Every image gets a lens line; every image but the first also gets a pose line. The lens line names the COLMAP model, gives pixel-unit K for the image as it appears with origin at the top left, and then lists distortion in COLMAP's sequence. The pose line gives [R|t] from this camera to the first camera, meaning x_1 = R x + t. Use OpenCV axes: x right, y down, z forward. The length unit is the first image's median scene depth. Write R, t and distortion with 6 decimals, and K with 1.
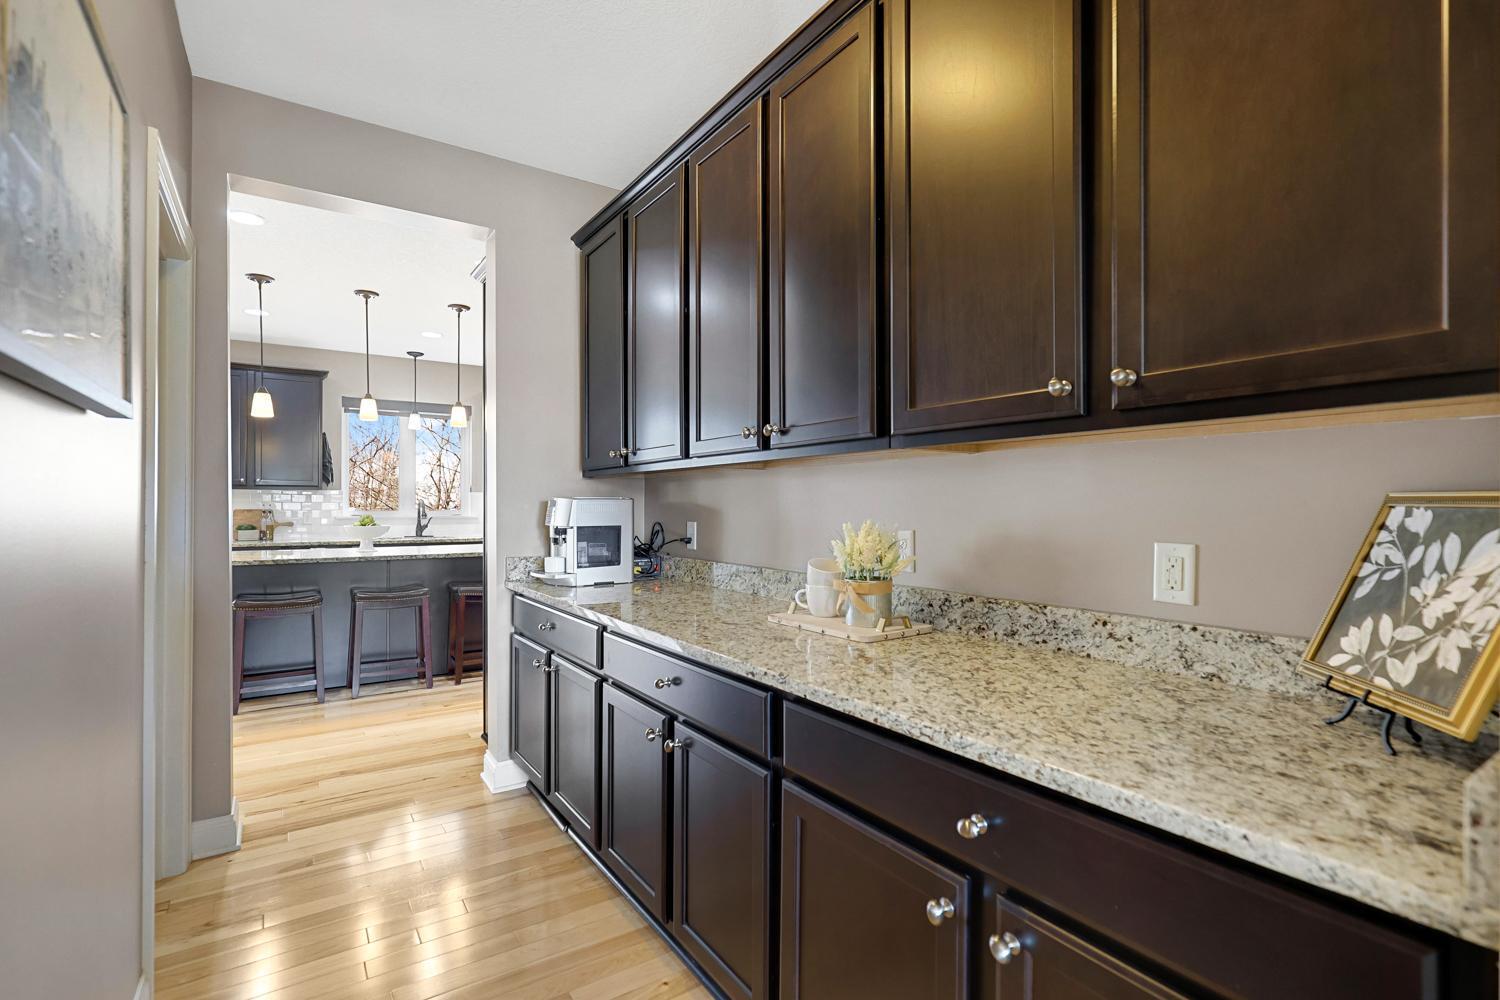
lens RADIAL K [[692.5, 0, 747.9], [0, 692.5, 512.0], [0, 0, 1]] dist [-0.004297, -0.000314]
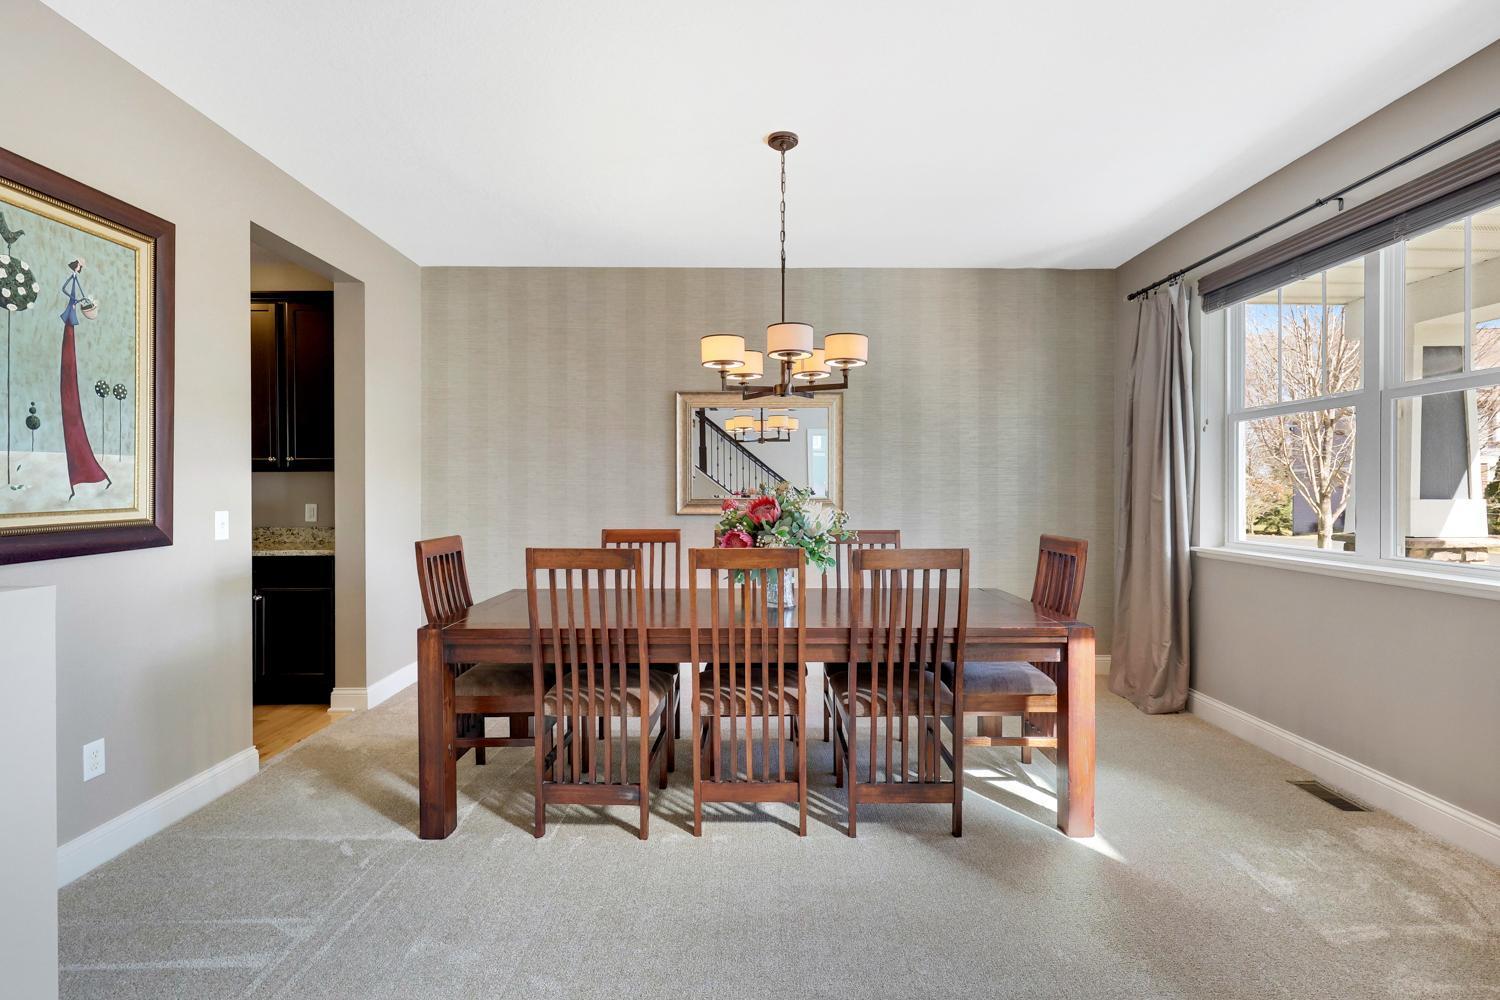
lens RADIAL K [[692.5, 0, 749.9], [0, 692.5, 496.1], [0, 0, 1]] dist [-0.004297, -0.000314]
pose [[0.544611, 0.003022, 0.838683, -1.070469], [-0.002567, 0.999995, -0.001937, 0.009308], [-0.838685, -0.001098, 0.544616, -2.692275]]
